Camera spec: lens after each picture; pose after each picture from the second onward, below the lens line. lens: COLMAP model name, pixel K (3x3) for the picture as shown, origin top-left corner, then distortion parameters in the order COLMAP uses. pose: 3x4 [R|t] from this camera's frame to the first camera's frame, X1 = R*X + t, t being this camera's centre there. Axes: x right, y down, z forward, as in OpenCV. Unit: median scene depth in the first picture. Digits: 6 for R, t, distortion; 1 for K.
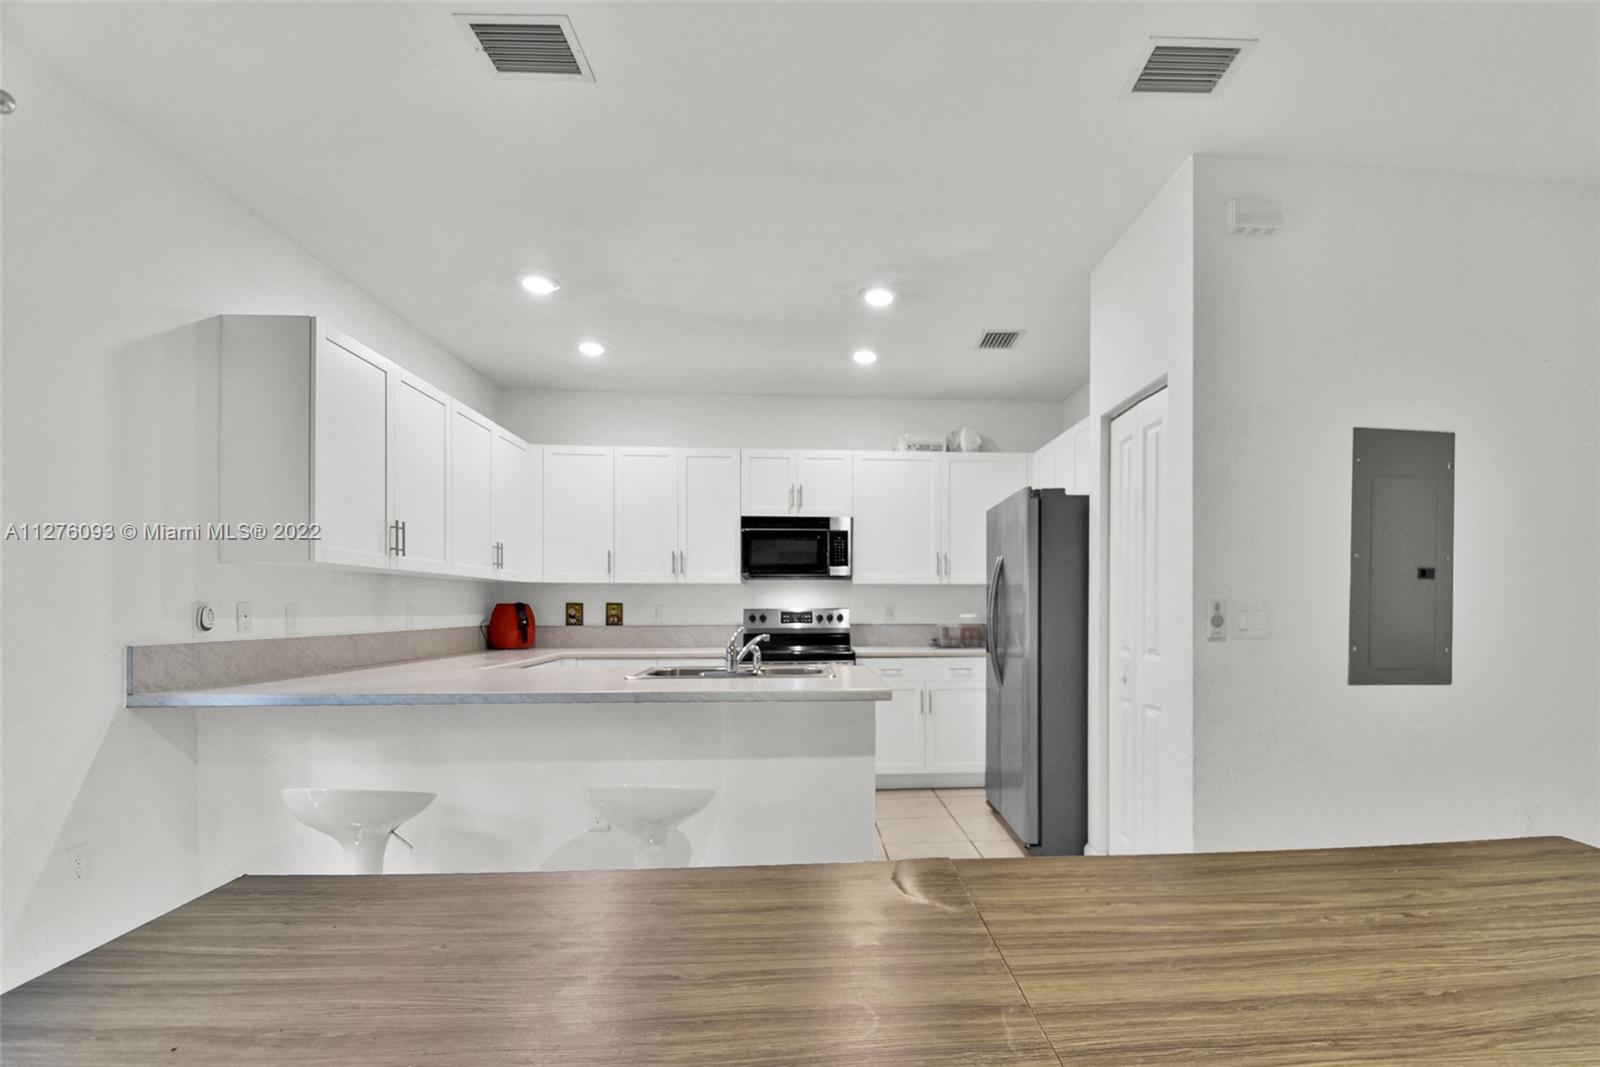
lens RADIAL K [[732.3, 0, 857.1], [0, 732.3, 607.1], [0, 0, 1]] dist [0.009406, -0.017668]
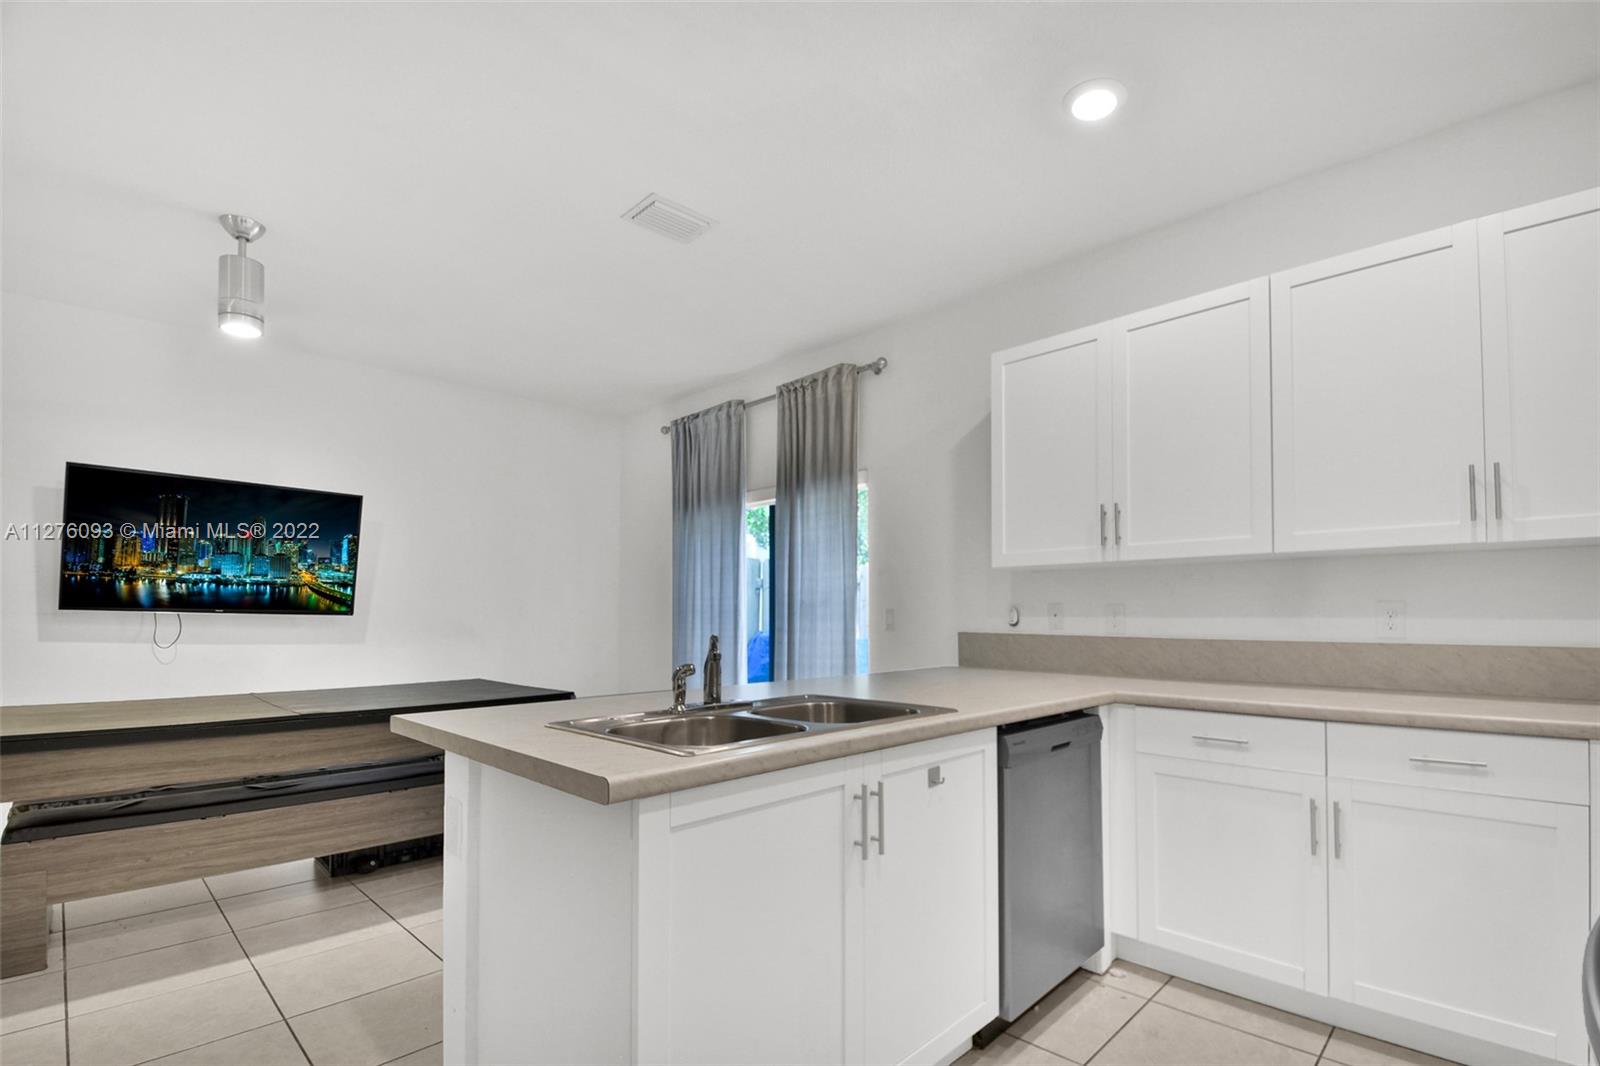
lens RADIAL K [[732.3, 0, 843.1], [0, 732.3, 599.5], [0, 0, 1]] dist [0.009406, -0.017668]
pose [[-0.741309, -0.012740, -0.671043, 0.110549], [0.003519, 0.999732, -0.022868, 0.007002], [0.671154, -0.019313, -0.741066, 0.924919]]
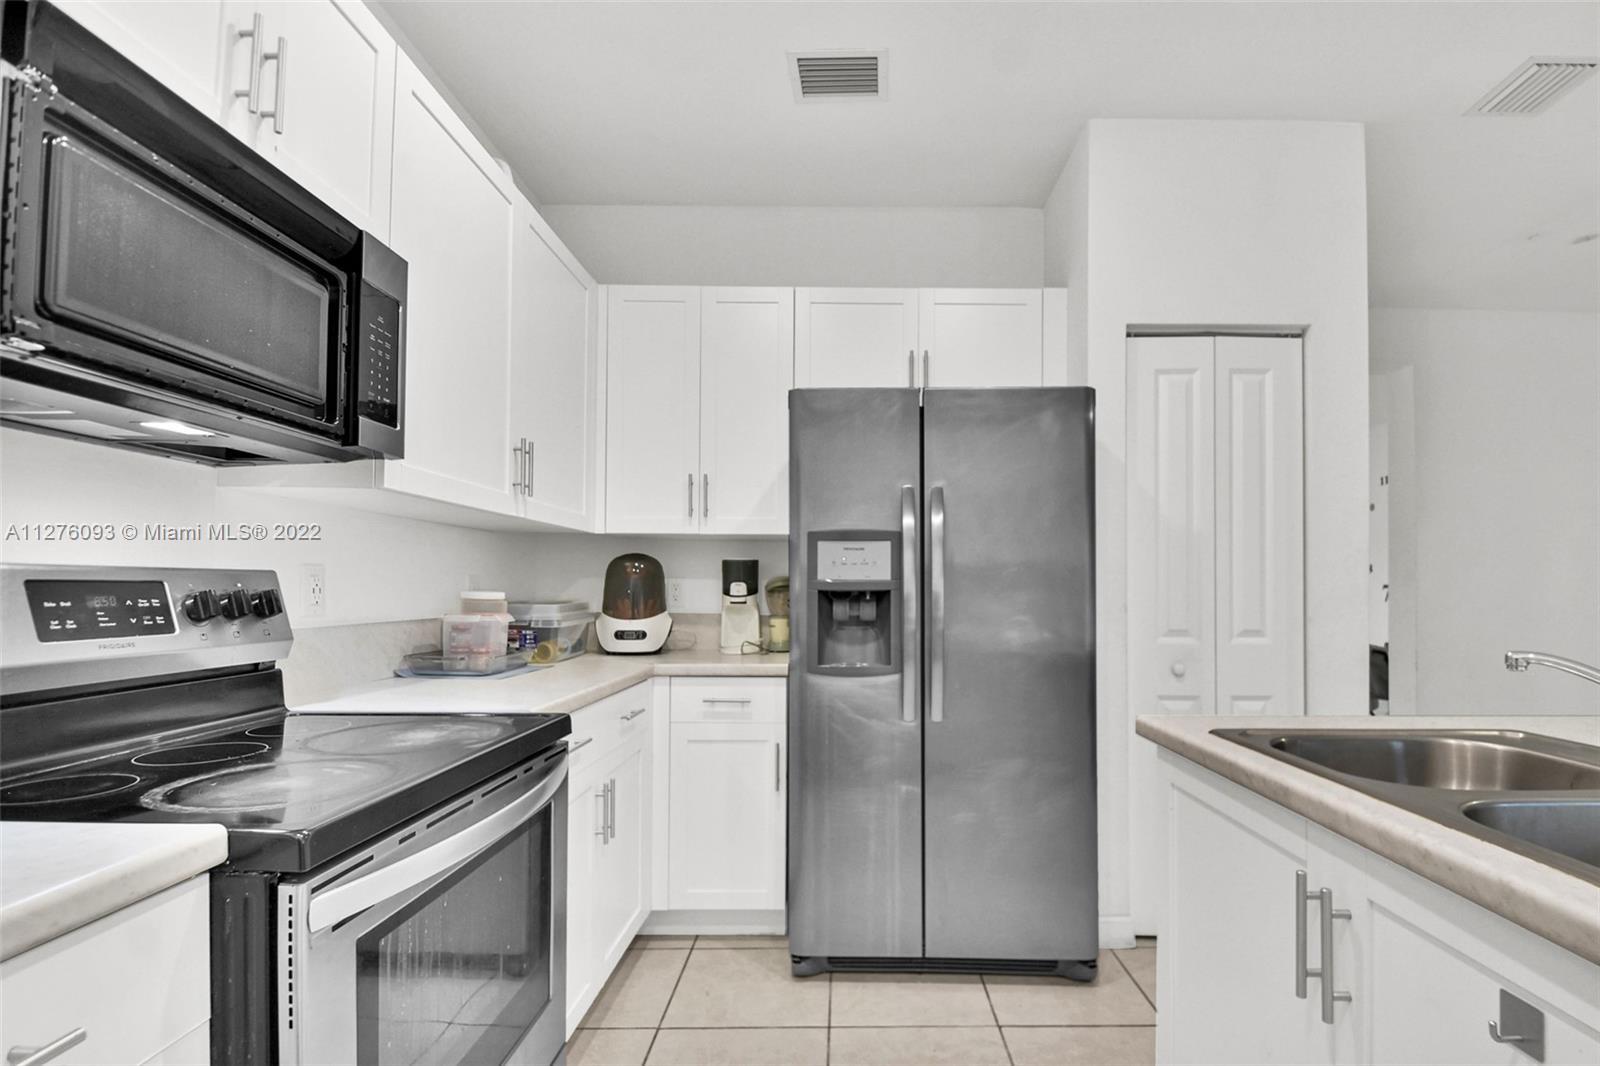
lens RADIAL K [[774.2, 0, 847.4], [0, 774.2, 577.7], [0, 0, 1]] dist [0.010976, -0.016571]
pose [[0.065551, 0.017047, 0.997704, -0.304522], [-0.006887, 0.999838, -0.016631, 0.007815], [-0.997825, -0.005781, 0.065657, 0.804894]]
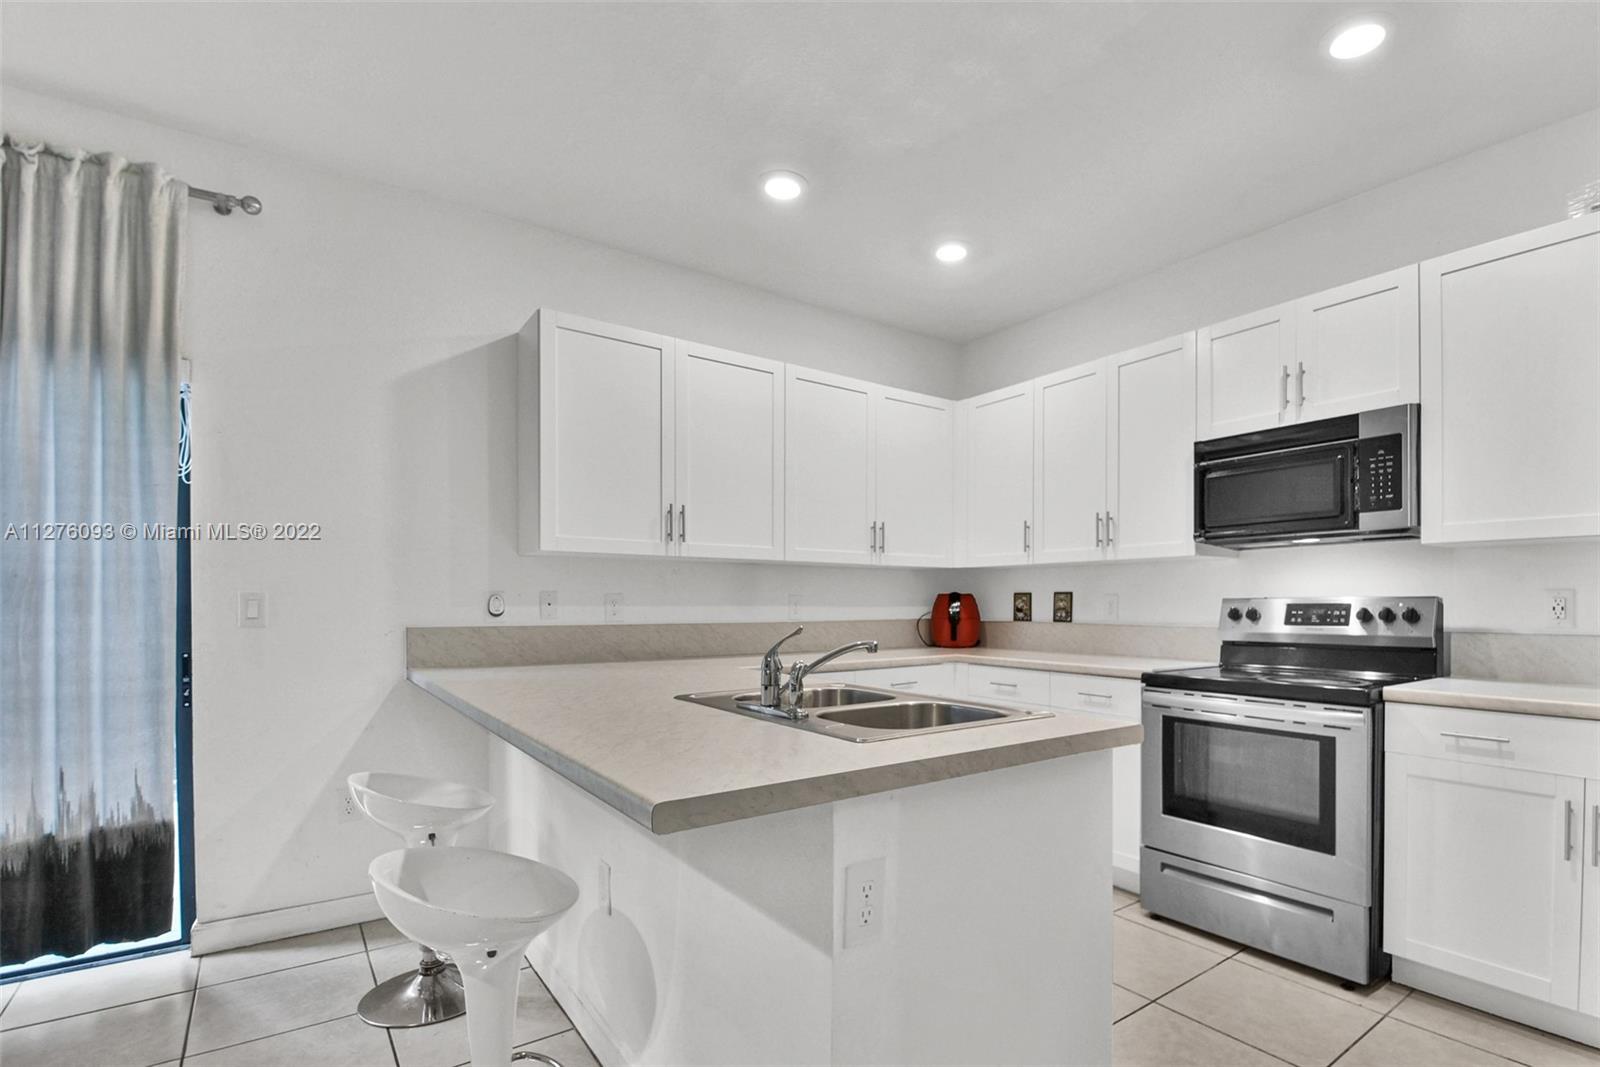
lens RADIAL K [[752.3, 0, 862.6], [0, 752.3, 611.5], [0, 0, 1]] dist [-0.000764, -0.010690]
pose [[0.536870, 0.009289, -0.843614, 0.210494], [0.000420, 0.999936, 0.011278, 0.005930], [0.843665, -0.006409, 0.536832, 0.445463]]
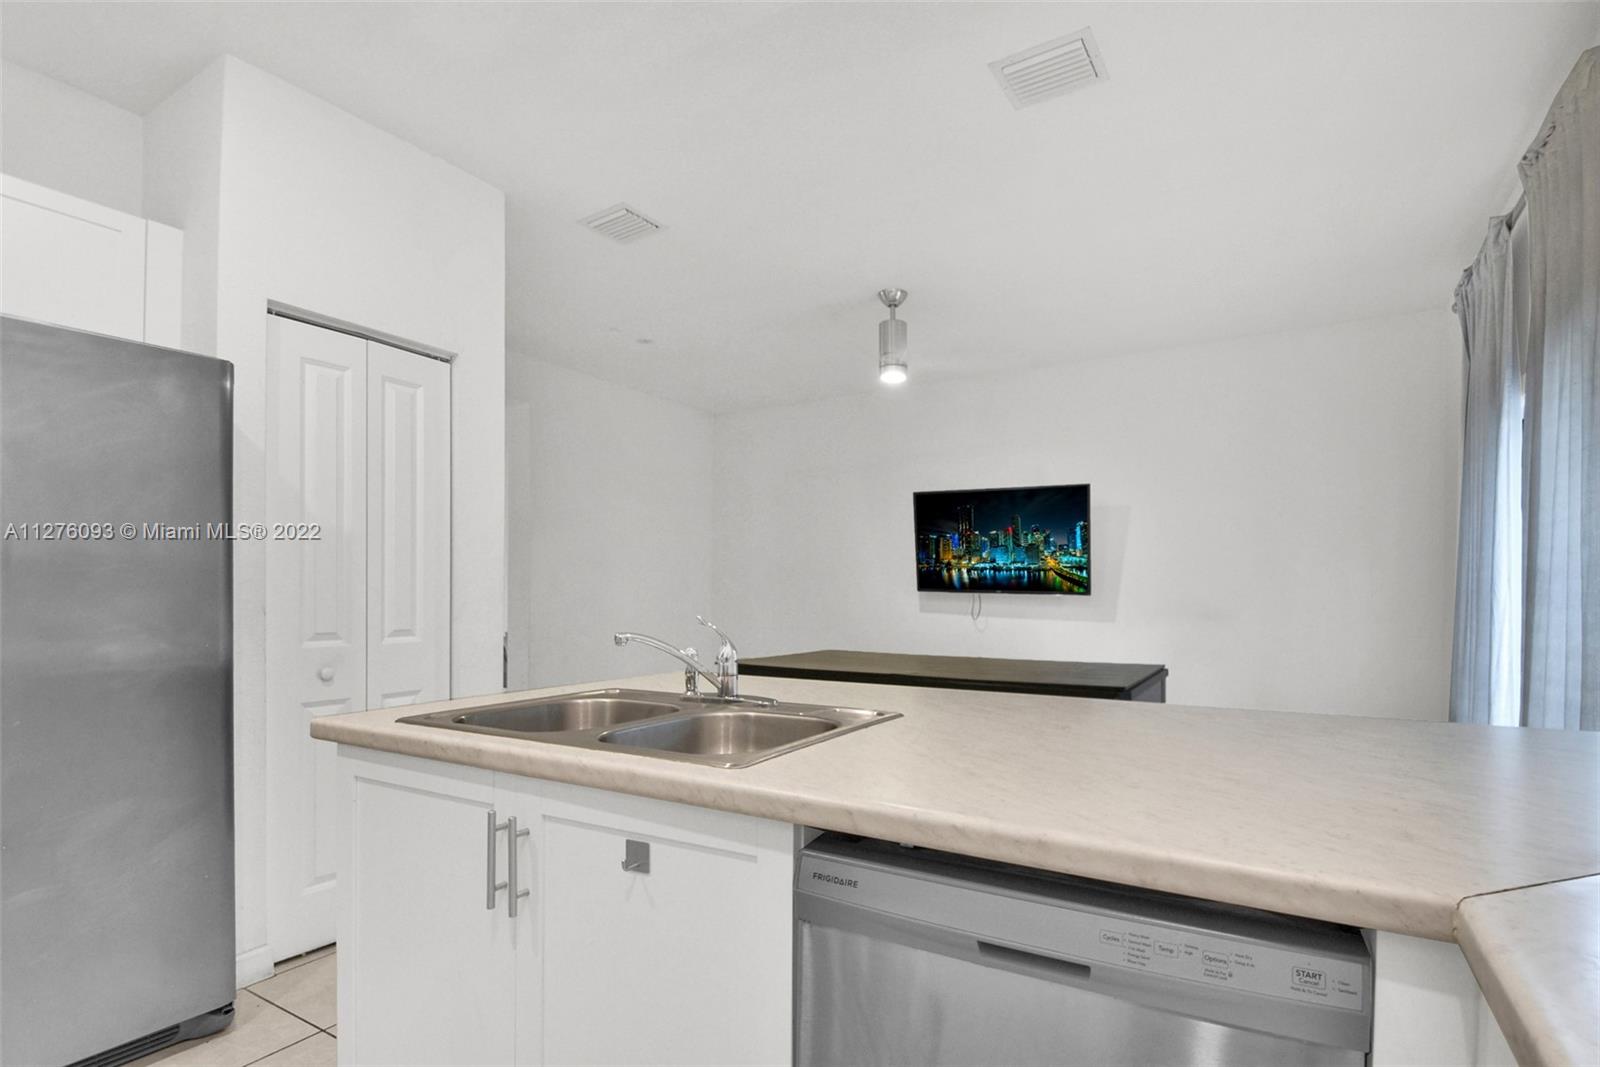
lens RADIAL K [[732.3, 0, 883.8], [0, 732.3, 609.6], [0, 0, 1]] dist [0.009406, -0.017668]
pose [[-0.853560, -0.013328, 0.520824, -0.330182], [-0.005454, 0.999847, 0.016648, 0.007846], [-0.520966, 0.011370, -0.853501, 0.836636]]
